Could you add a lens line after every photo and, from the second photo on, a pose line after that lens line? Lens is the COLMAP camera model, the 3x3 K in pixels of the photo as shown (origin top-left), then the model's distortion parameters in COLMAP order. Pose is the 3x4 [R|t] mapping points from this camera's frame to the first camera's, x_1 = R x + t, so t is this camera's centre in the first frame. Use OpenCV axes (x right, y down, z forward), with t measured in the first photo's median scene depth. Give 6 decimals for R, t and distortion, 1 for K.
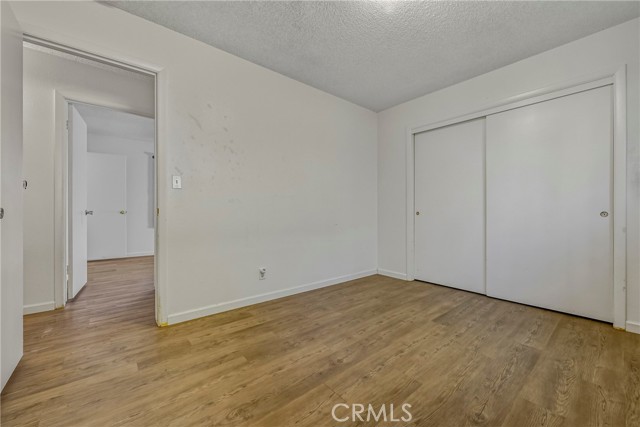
lens RADIAL K [[254.7, 0, 319.6], [0, 254.7, 209.6], [0, 0, 1]] dist [-0.001462, -0.000096]
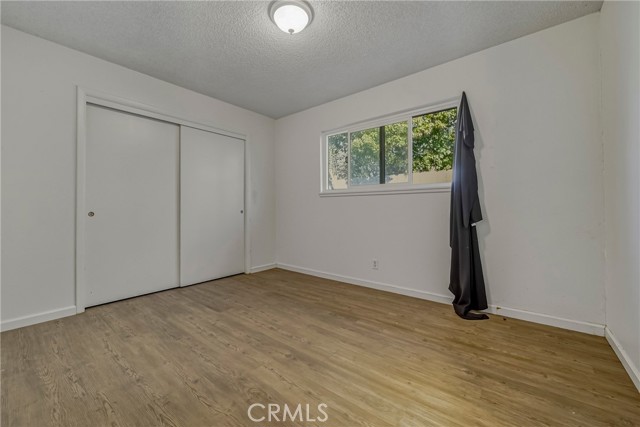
lens RADIAL K [[254.7, 0, 319.6], [0, 254.7, 209.6], [0, 0, 1]] dist [-0.001462, -0.000096]
pose [[-0.178489, -0.005304, 0.983928, -0.721610], [-0.002795, 0.999984, 0.004883, -0.009621], [-0.983938, -0.001878, -0.178501, 0.789459]]
